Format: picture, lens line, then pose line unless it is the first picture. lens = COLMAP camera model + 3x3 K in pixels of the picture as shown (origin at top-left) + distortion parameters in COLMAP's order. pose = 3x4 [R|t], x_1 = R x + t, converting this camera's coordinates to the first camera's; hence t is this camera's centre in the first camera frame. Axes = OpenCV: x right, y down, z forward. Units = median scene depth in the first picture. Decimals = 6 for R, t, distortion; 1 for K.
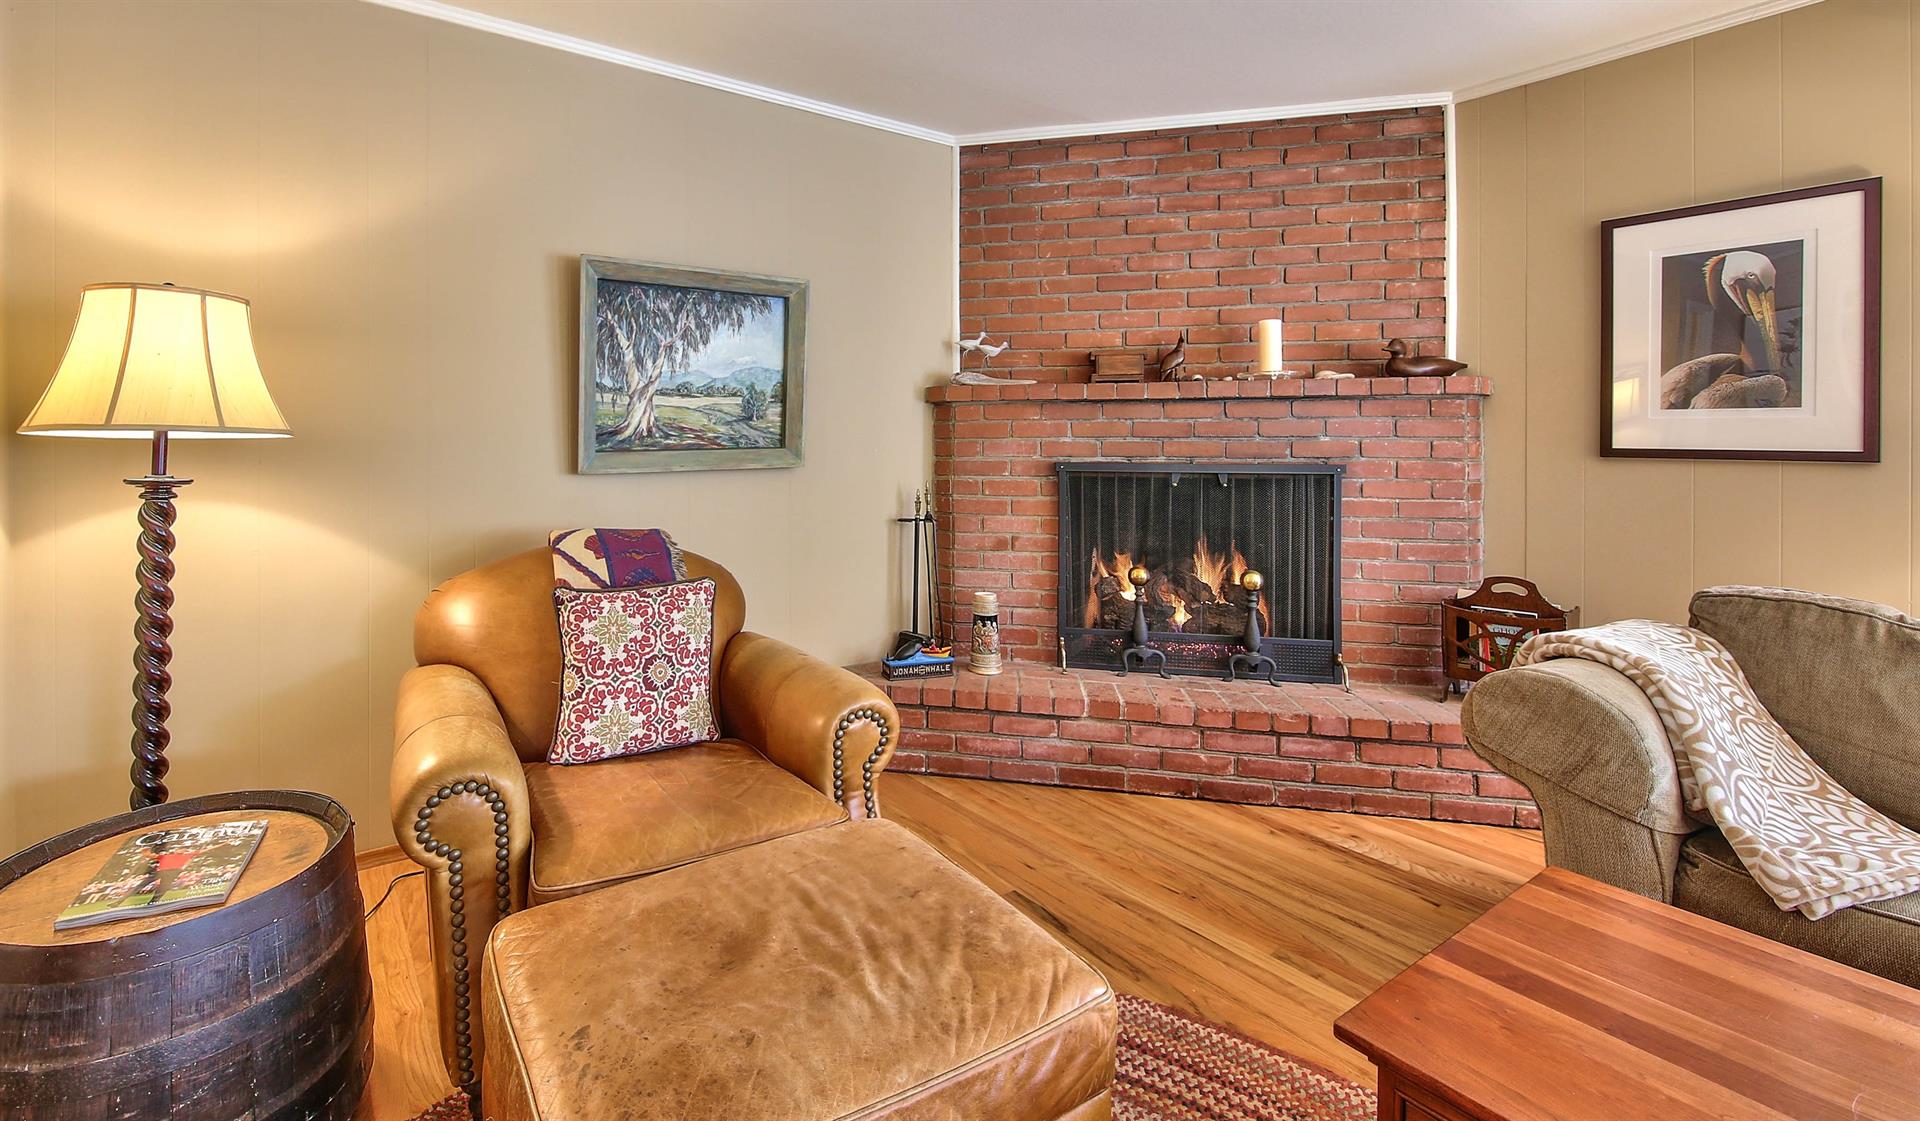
lens RADIAL K [[817.9, 0, 810.5], [0, 817.9, 439.4], [0, 0, 1]] dist [0.001204, -0.003284]
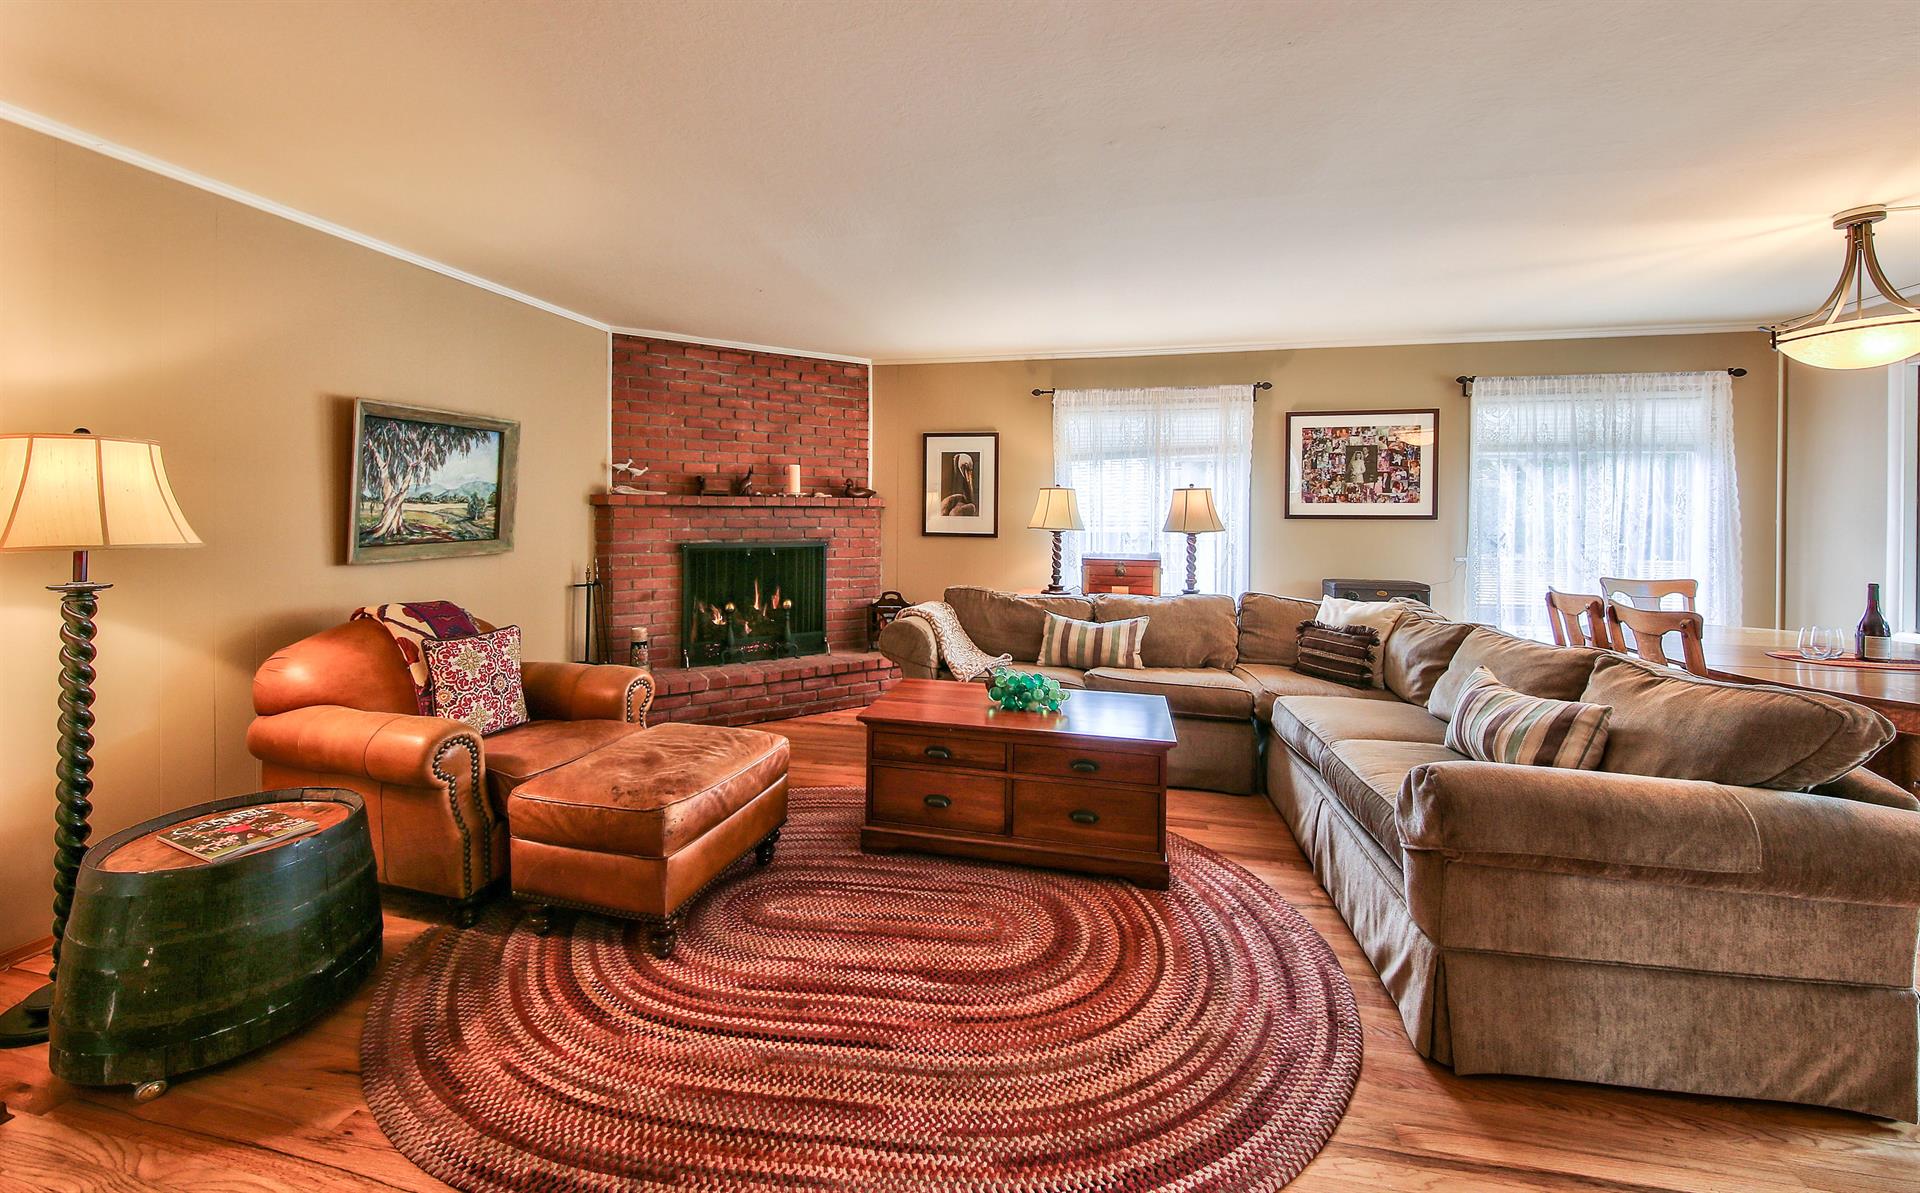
lens RADIAL K [[704.2, 0, 946.9], [0, 704.2, 516.1], [0, 0, 1]] dist [-0.002133, -0.000644]
pose [[0.702384, 0.001053, 0.711797, -0.357316], [-0.005760, 0.999975, 0.004204, -0.039527], [-0.711775, -0.007053, 0.702372, -0.399984]]
